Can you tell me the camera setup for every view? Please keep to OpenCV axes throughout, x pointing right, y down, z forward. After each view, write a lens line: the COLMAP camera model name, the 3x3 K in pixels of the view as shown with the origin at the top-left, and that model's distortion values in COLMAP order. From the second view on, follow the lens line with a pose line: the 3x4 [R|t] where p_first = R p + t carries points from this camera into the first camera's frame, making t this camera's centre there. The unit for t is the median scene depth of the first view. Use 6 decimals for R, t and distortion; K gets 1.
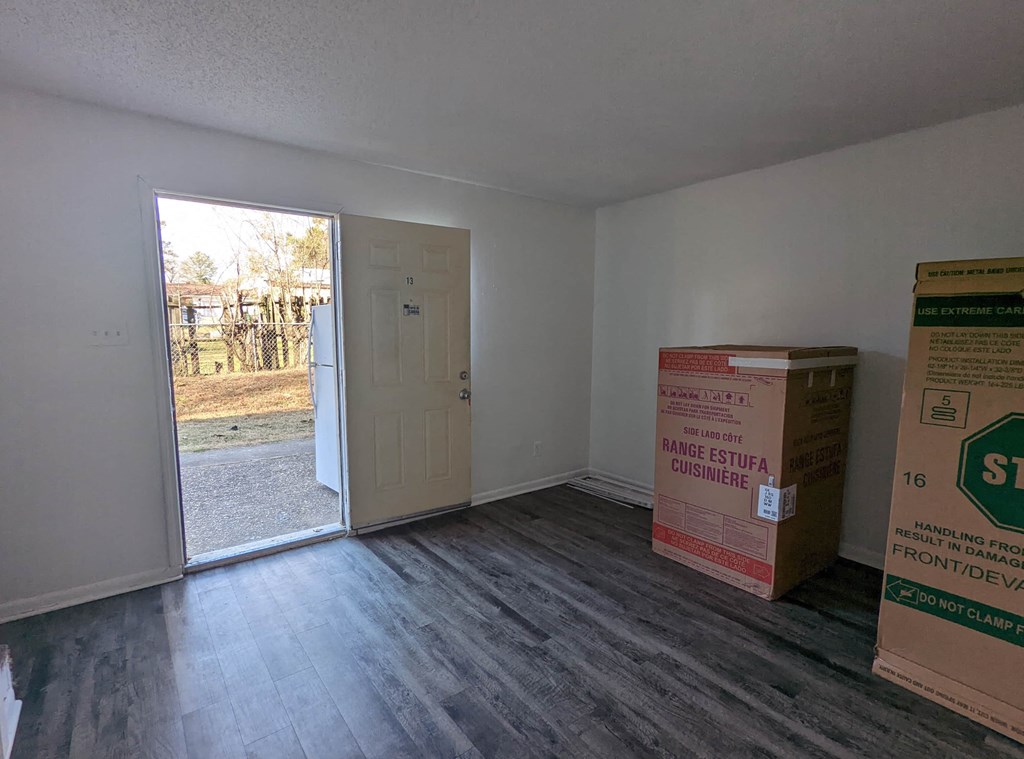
lens RADIAL K [[503.7, 0, 510.2], [0, 503.7, 387.5], [0, 0, 1]] dist [0.002670, -0.000199]
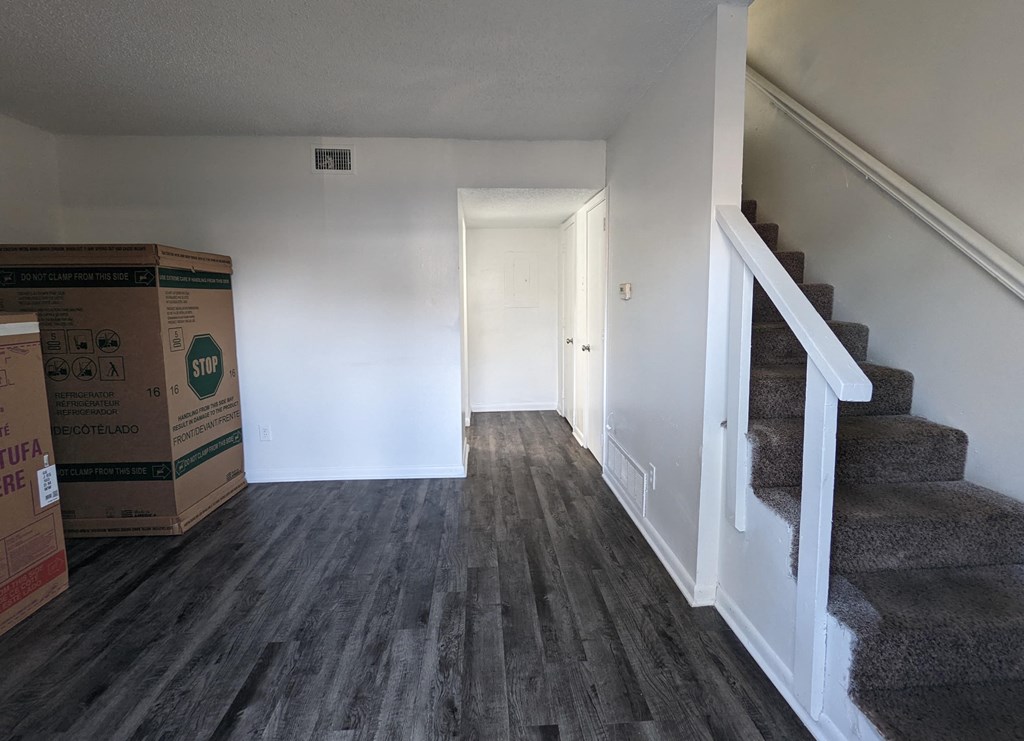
lens RADIAL K [[506.8, 0, 513.1], [0, 506.8, 352.0], [0, 0, 1]] dist [0.002052, 0.000493]
pose [[-0.829548, -0.056160, 0.555604, -0.639157], [0.073253, 0.975390, 0.207963, -0.123586], [-0.553610, 0.213215, -0.805019, 1.212216]]
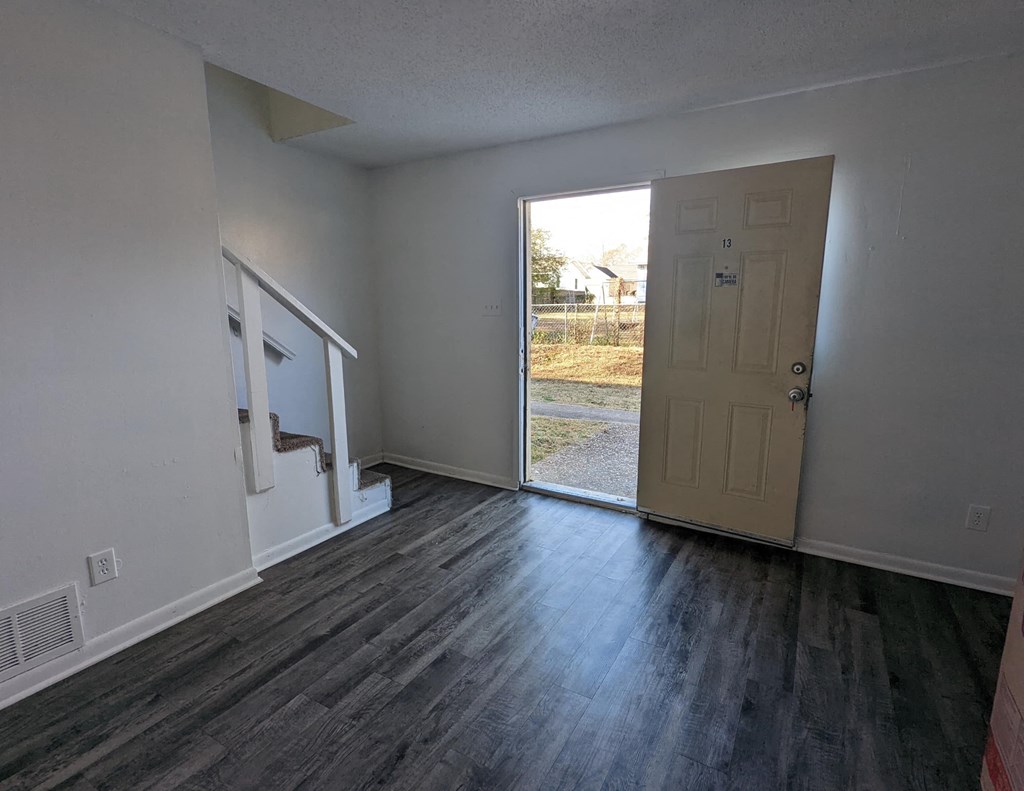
lens RADIAL K [[513.3, 0, 519.1], [0, 513.3, 395.8], [0, 0, 1]] dist [0.002537, 0.000361]
pose [[0.375468, 0.154738, -0.913827, 0.615152], [-0.109907, 0.986441, 0.121876, -0.043194], [0.920296, 0.054675, 0.387384, 0.503026]]
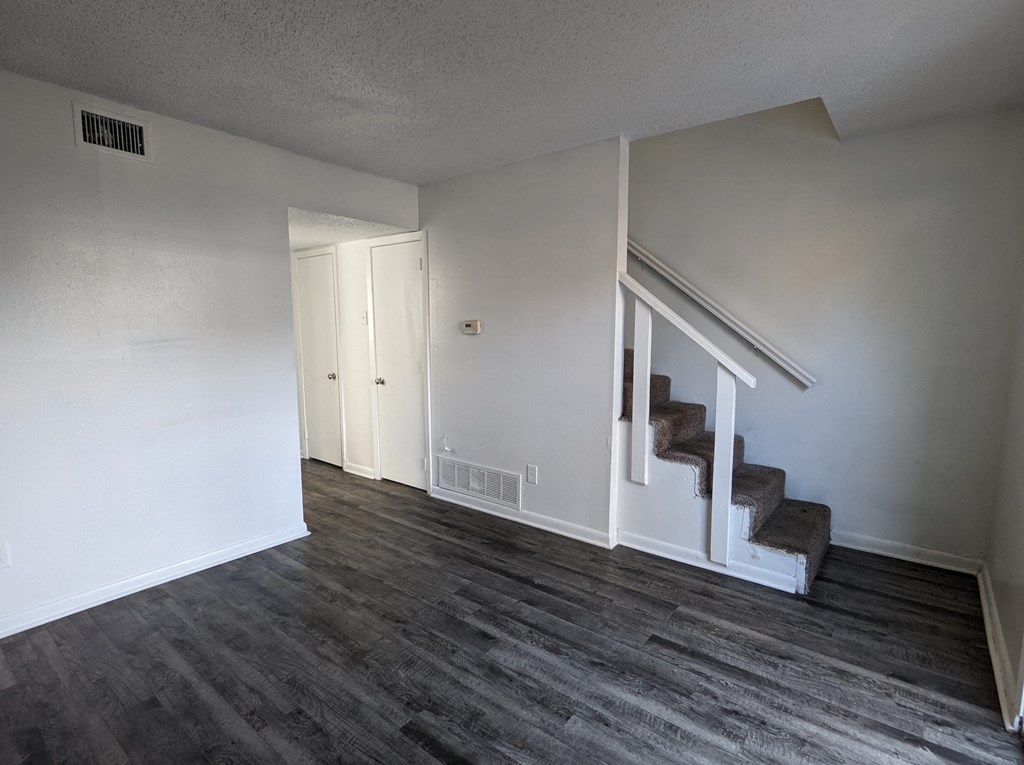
lens RADIAL K [[510.2, 0, 510.8], [0, 510.2, 386.0], [0, 0, 1]] dist [0.001384, -0.000657]
pose [[-0.970128, 0.025691, -0.241231, 0.080899], [-0.031676, 0.972449, 0.230953, -0.166936], [0.240518, 0.231695, -0.942586, 1.462094]]
